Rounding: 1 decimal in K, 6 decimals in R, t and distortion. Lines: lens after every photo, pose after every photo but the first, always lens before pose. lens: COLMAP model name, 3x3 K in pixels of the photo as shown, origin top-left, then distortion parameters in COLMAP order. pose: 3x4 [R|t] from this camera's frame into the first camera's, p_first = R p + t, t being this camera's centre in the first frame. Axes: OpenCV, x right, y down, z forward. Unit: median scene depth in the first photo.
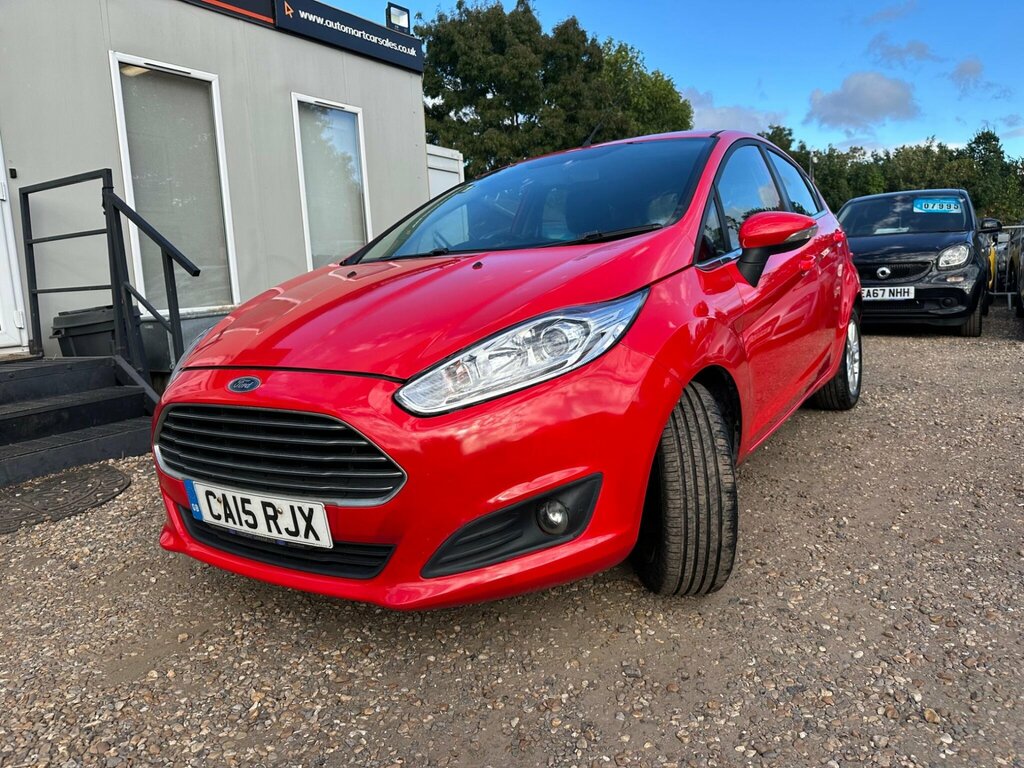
lens RADIAL K [[736.2, 0, 520.8], [0, 736.2, 382.5], [0, 0, 1]] dist [0.011899, -0.007656]
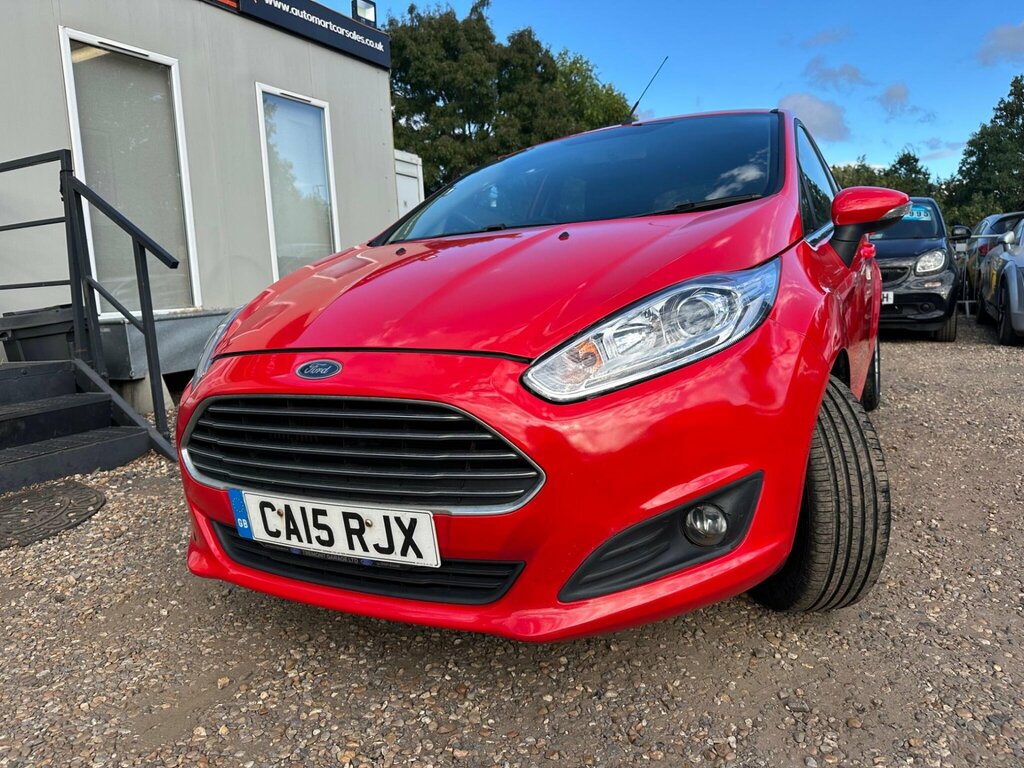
lens RADIAL K [[739.6, 0, 523.7], [0, 739.6, 388.0], [0, 0, 1]] dist [0.004210, -0.004185]
pose [[0.996510, -0.007559, 0.083125, -0.172661], [0.008620, 0.999886, -0.012405, 0.028749], [-0.083022, 0.013079, 0.996462, 0.135857]]
